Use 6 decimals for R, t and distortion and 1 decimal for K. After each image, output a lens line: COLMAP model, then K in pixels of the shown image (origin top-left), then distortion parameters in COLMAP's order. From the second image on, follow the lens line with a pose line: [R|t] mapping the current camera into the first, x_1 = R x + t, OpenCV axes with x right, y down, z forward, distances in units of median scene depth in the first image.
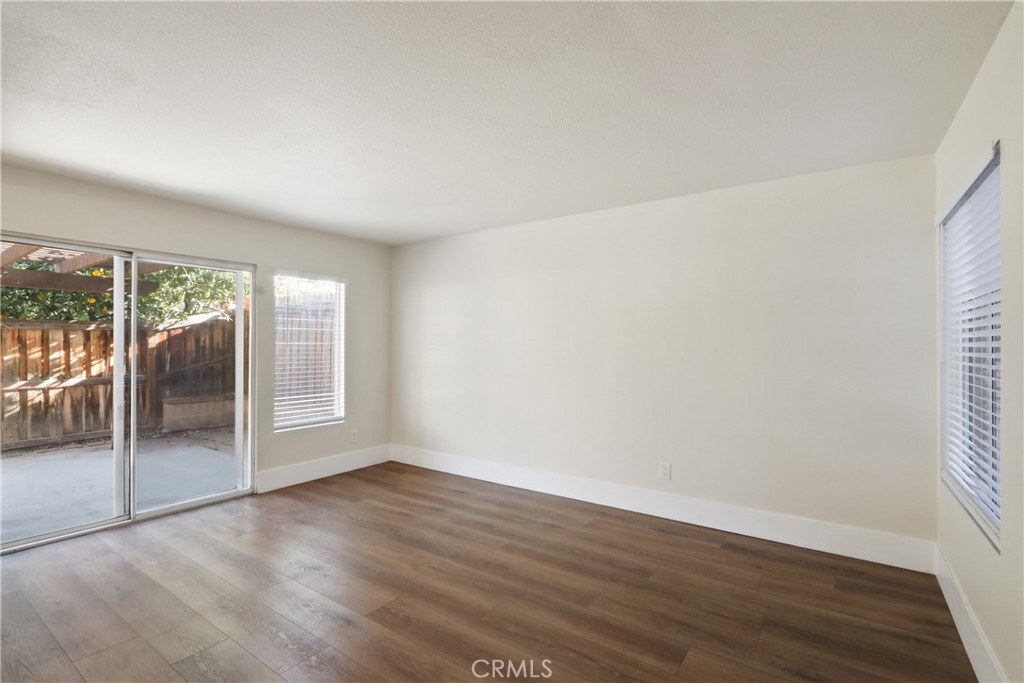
lens RADIAL K [[473.7, 0, 514.1], [0, 473.7, 341.1], [0, 0, 1]] dist [-0.015188, -0.000452]
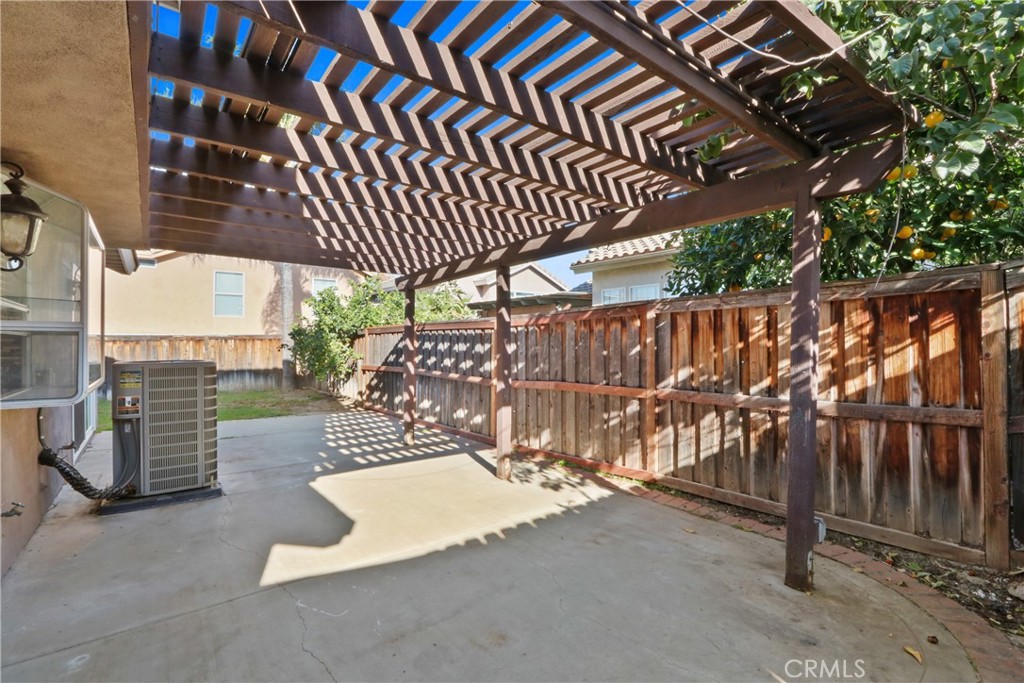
lens RADIAL K [[473.7, 0, 512.4], [0, 473.7, 344.2], [0, 0, 1]] dist [-0.015188, -0.000452]
pose [[-0.303311, -0.013088, -0.952802, -0.357513], [0.002061, 0.999894, -0.014391, 0.026611], [0.952889, -0.006329, -0.303252, 0.825301]]
